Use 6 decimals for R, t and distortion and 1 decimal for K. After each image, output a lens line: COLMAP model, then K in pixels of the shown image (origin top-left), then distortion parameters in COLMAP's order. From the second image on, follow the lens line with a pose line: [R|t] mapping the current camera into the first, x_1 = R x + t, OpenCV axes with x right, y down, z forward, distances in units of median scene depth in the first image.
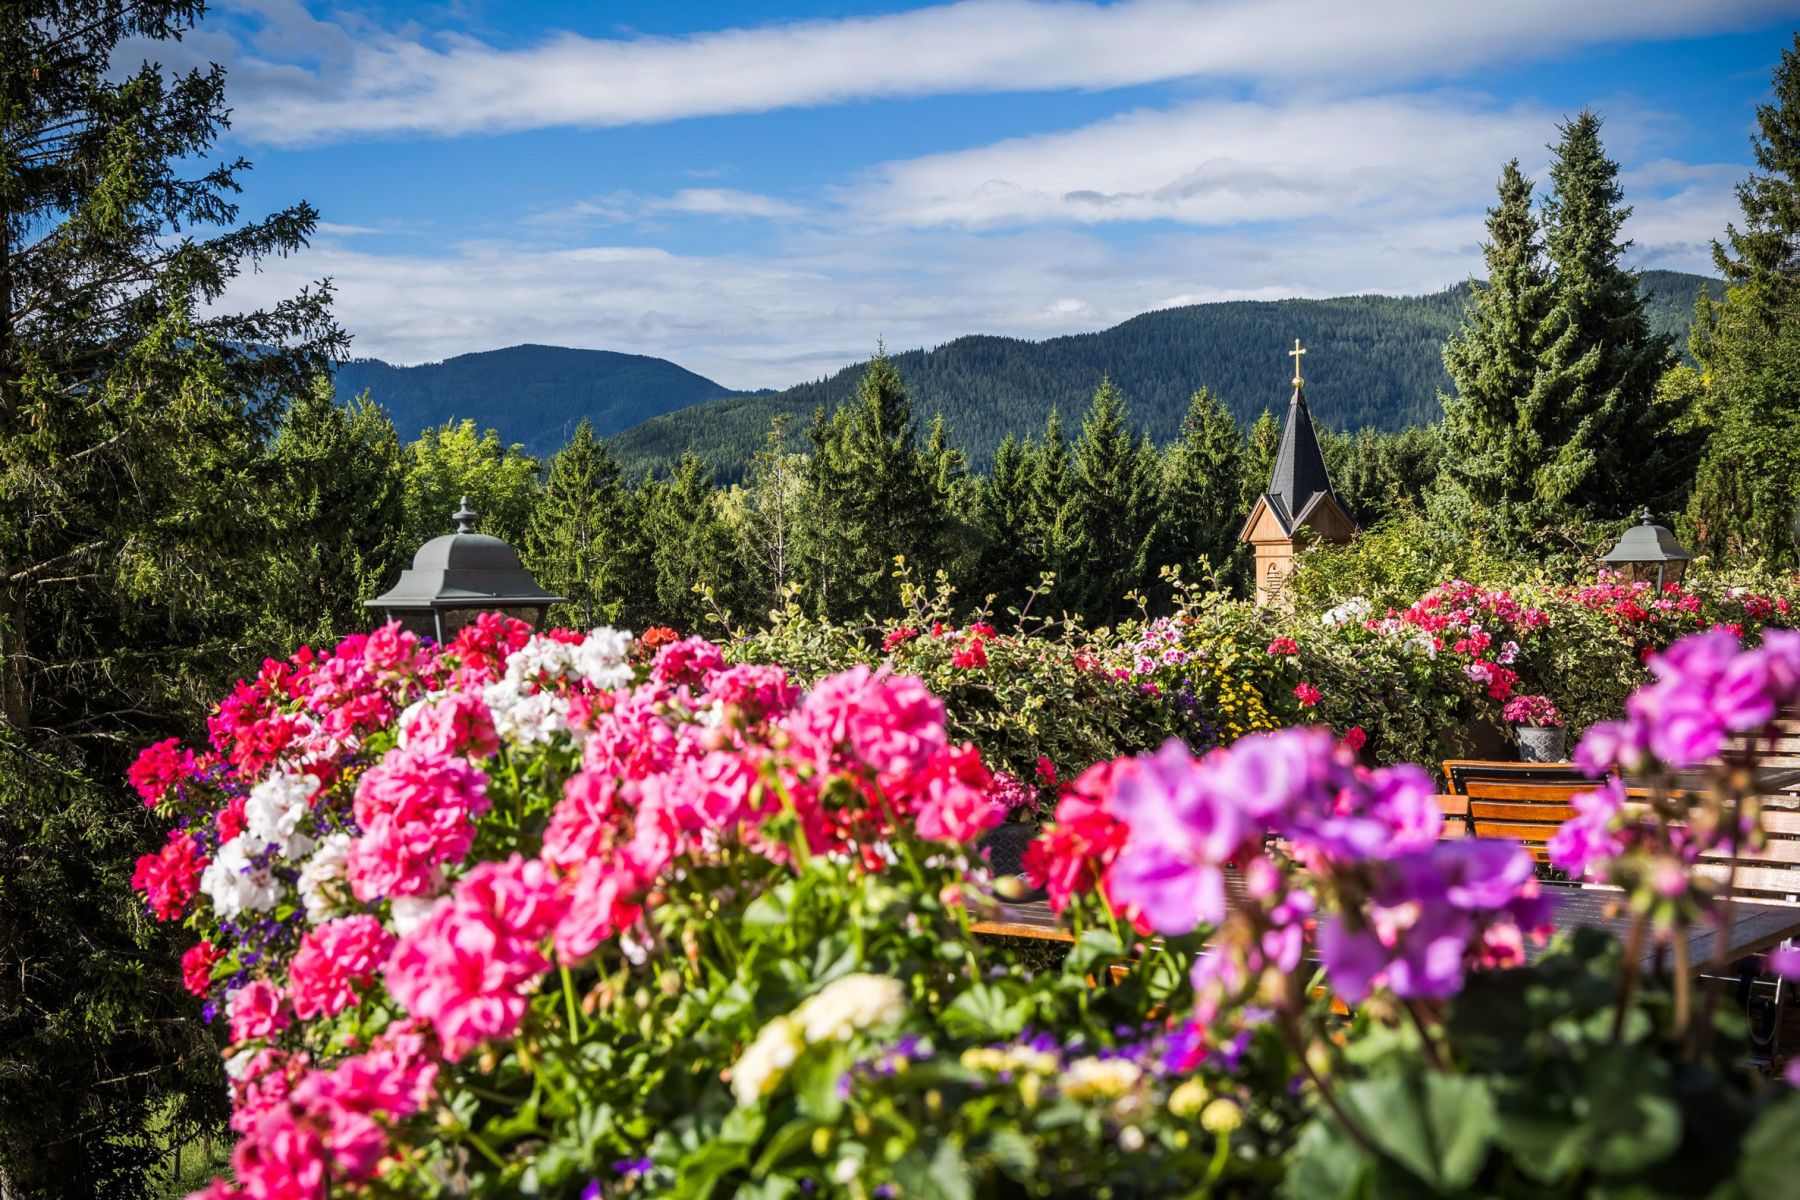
lens RADIAL K [[1946.6, 0, 891.4], [0, 1946.6, 601.3], [0, 0, 1]] dist [-0.022199, 0.000000]
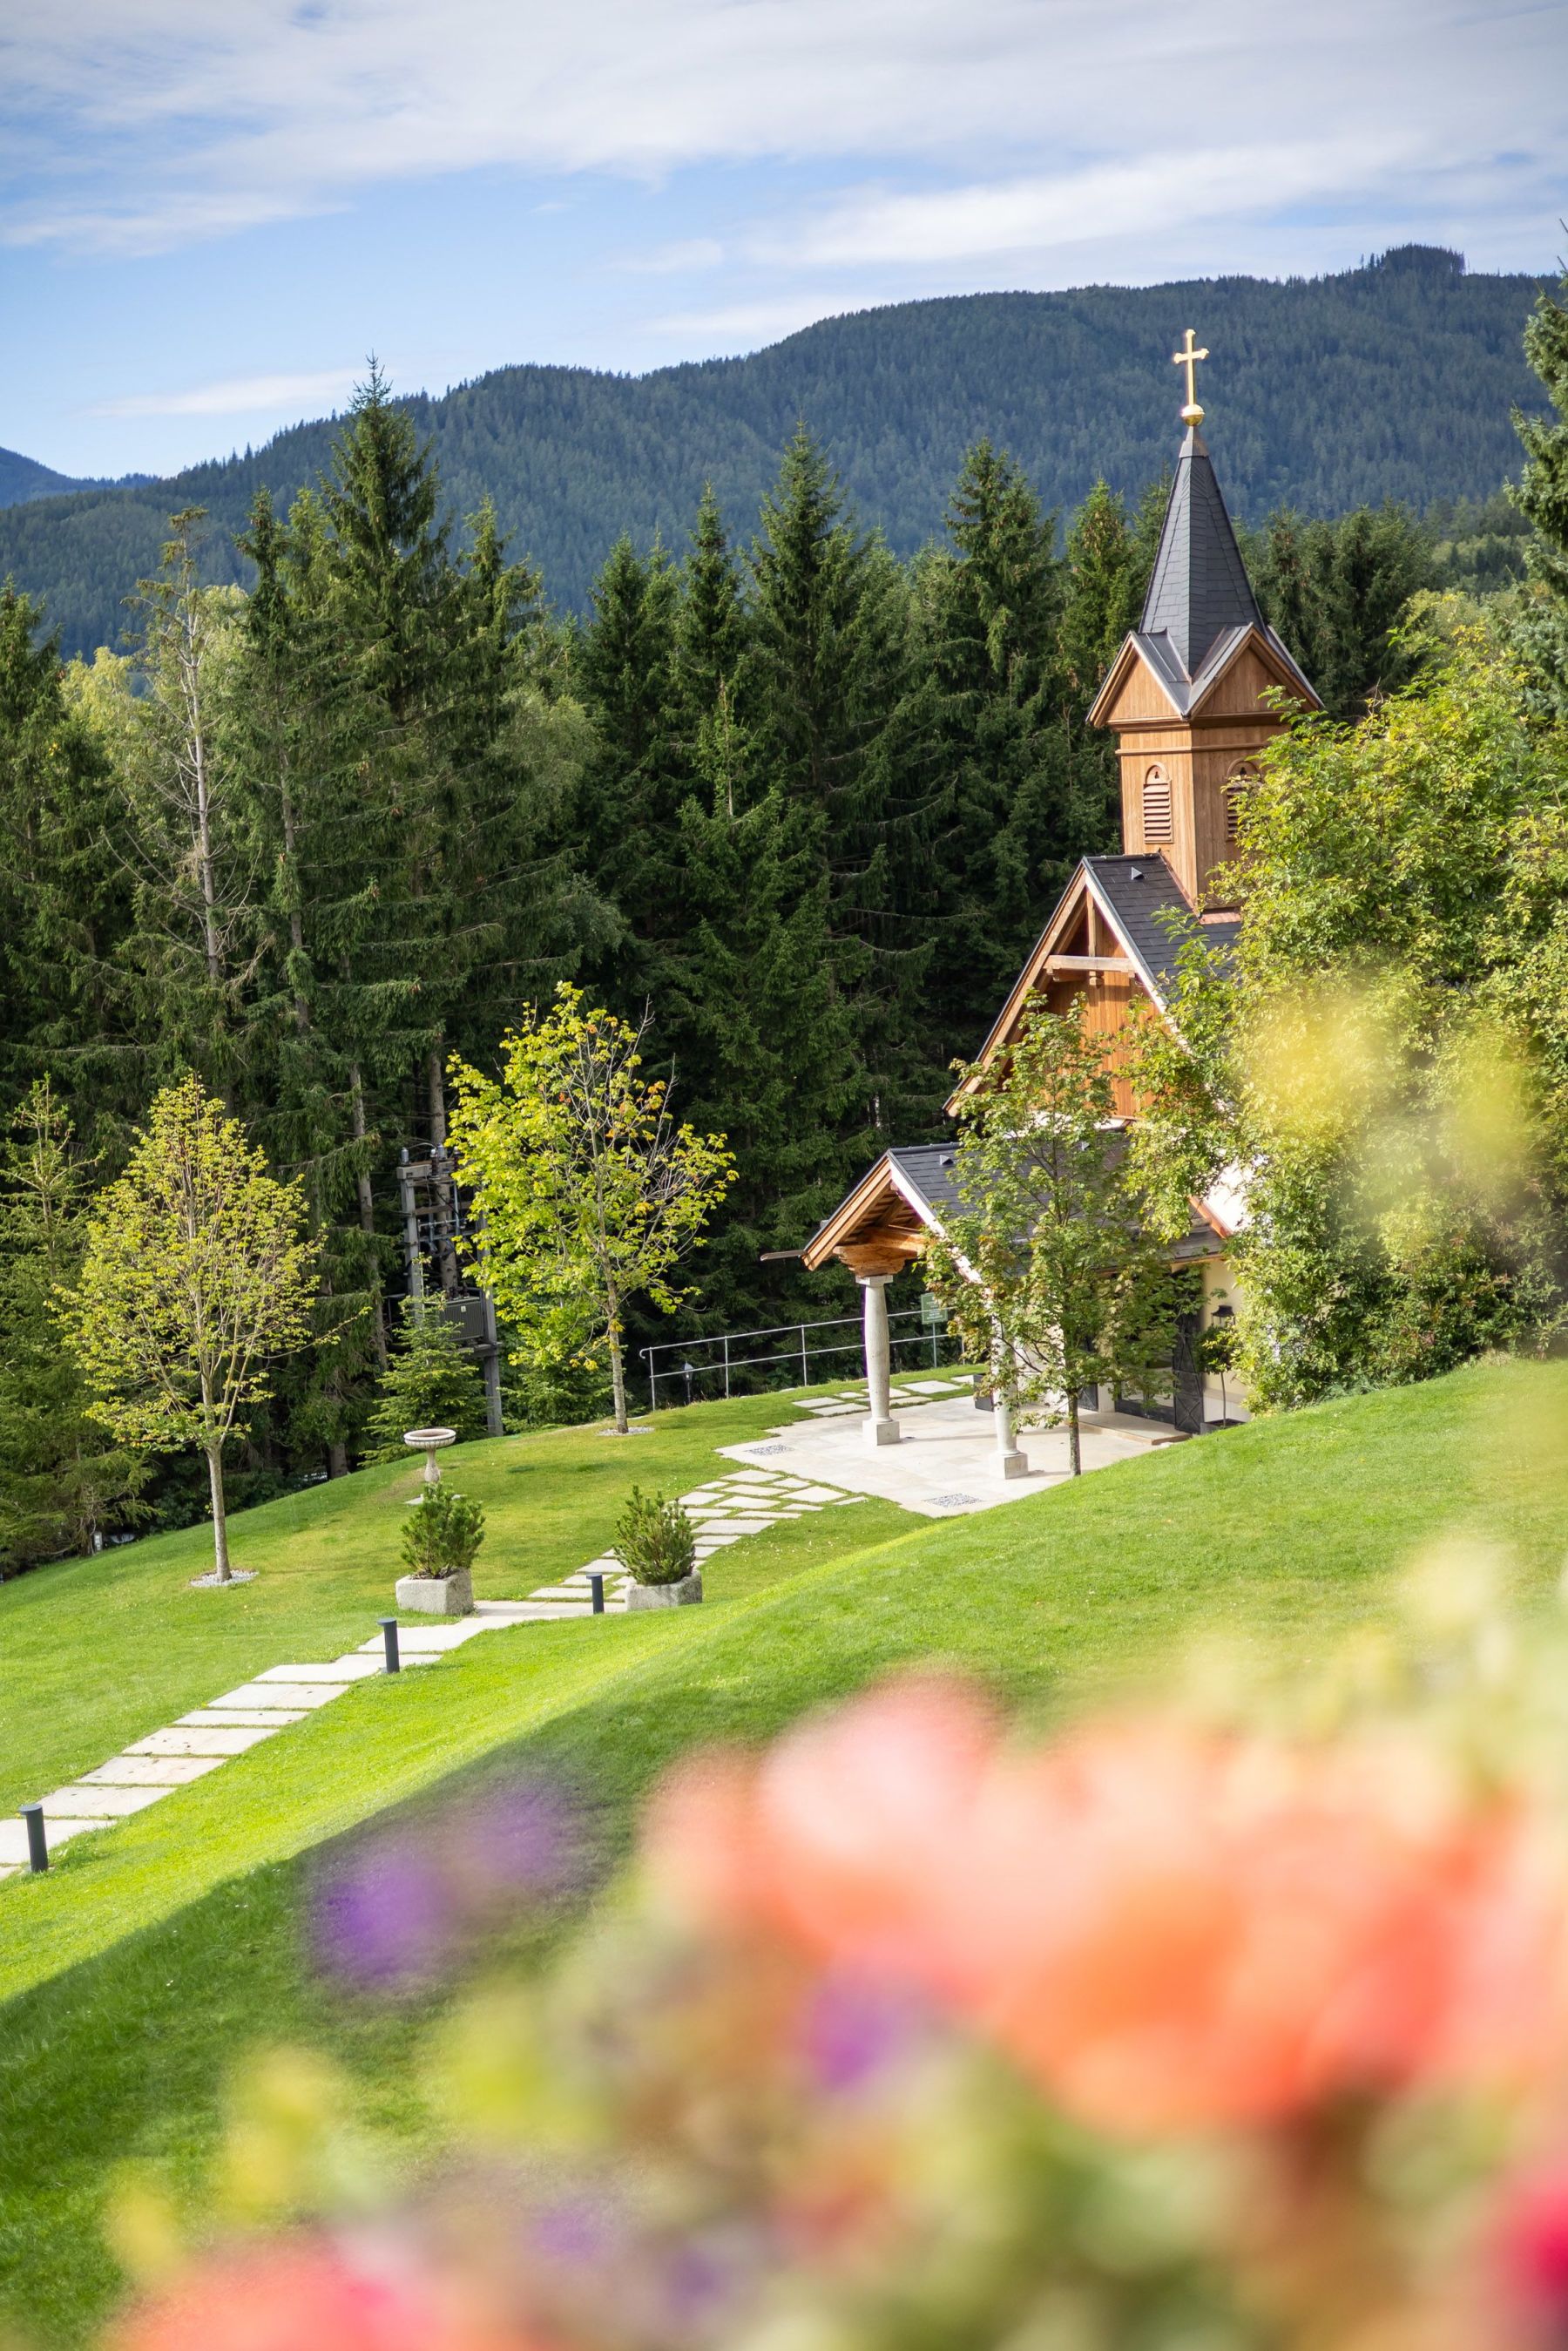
lens RADIAL K [[3513.4, 0, 800.0], [0, 3513.4, 1196.0], [0, 0, 1]] dist [-0.007155, 0.000000]
pose [[0.992707, -0.045951, 0.111452, -0.014848], [0.034952, 0.994503, 0.098707, -0.001880], [-0.115375, -0.094092, 0.988856, 0.096273]]
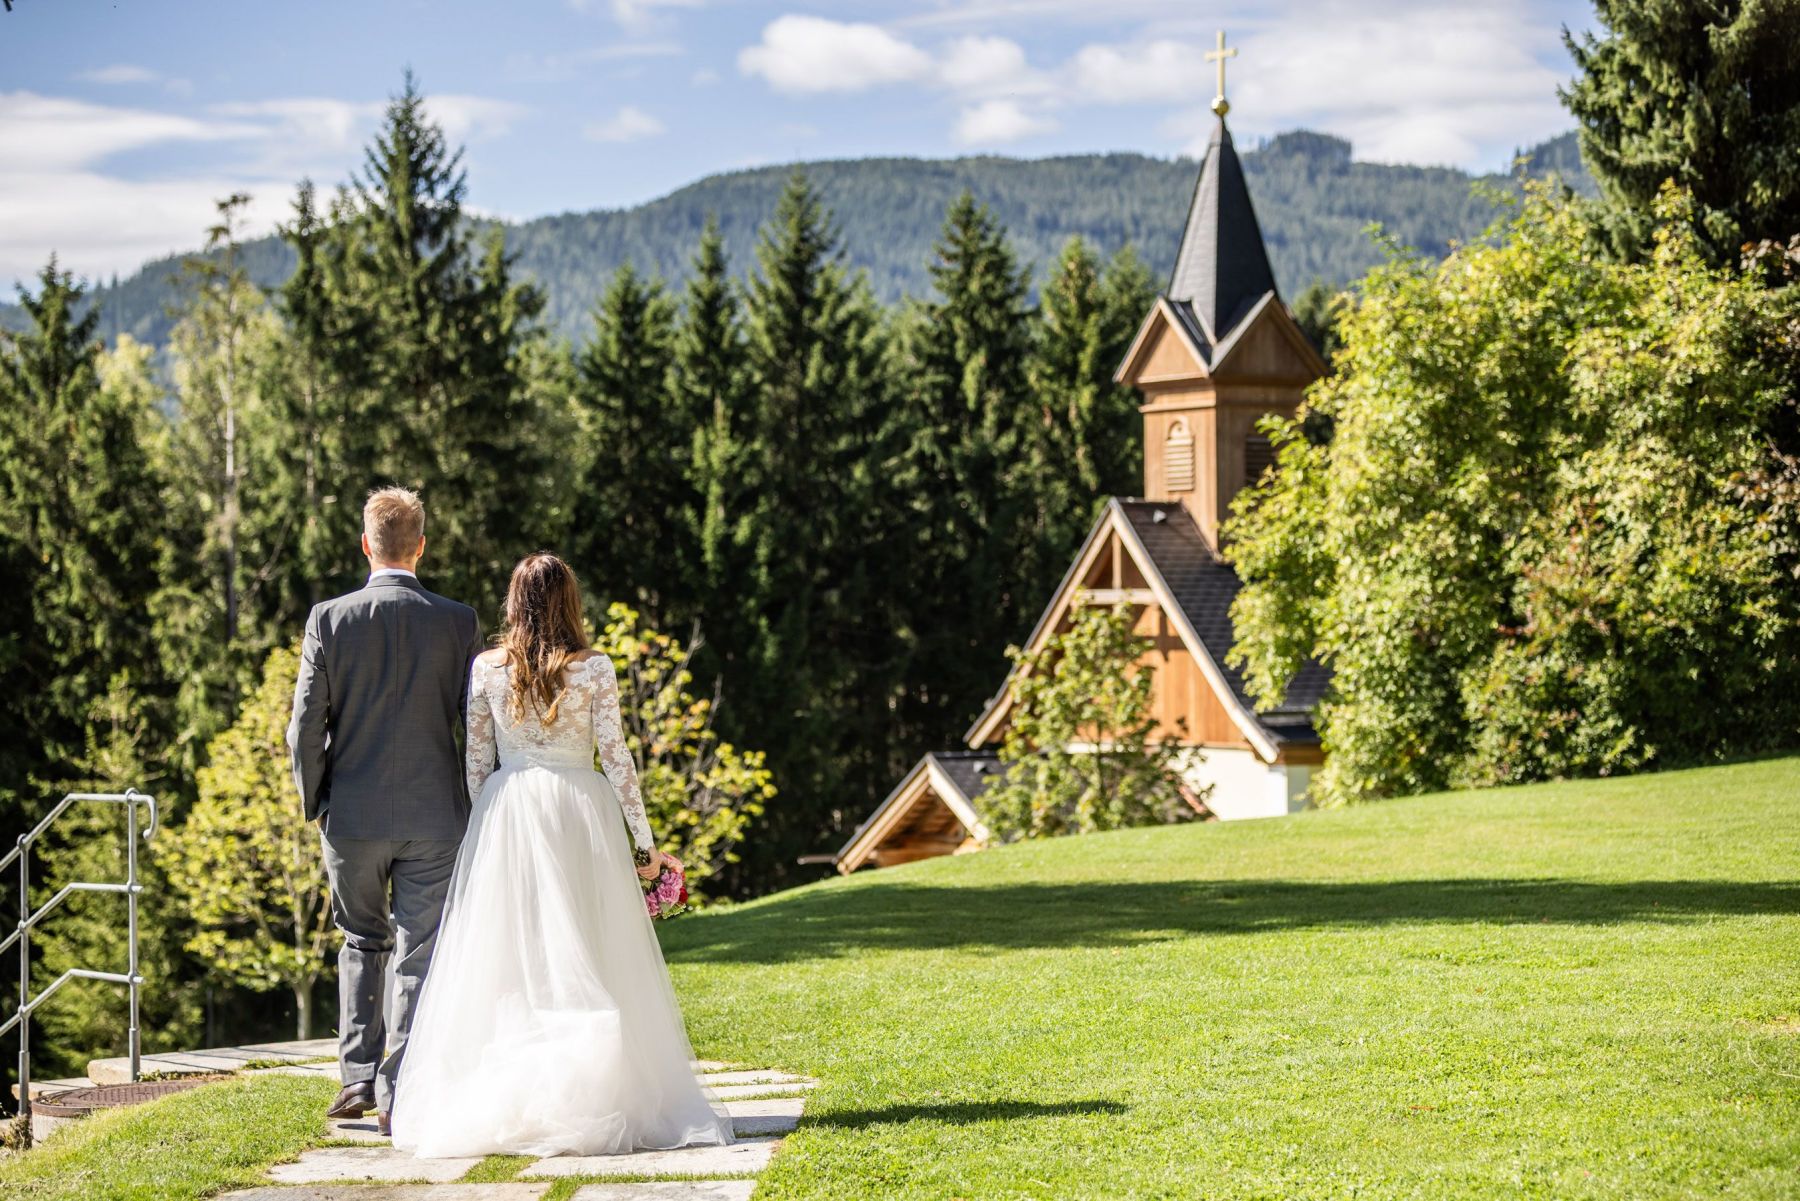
lens RADIAL K [[3604.3, 0, 847.5], [0, 3604.3, 671.6], [0, 0, 1]] dist [-0.017091, 0.000000]
pose [[0.986520, 0.006453, 0.163511, -0.109890], [-0.005383, 0.999961, -0.006985, 0.094336], [-0.163550, 0.006011, 0.986517, -0.040147]]
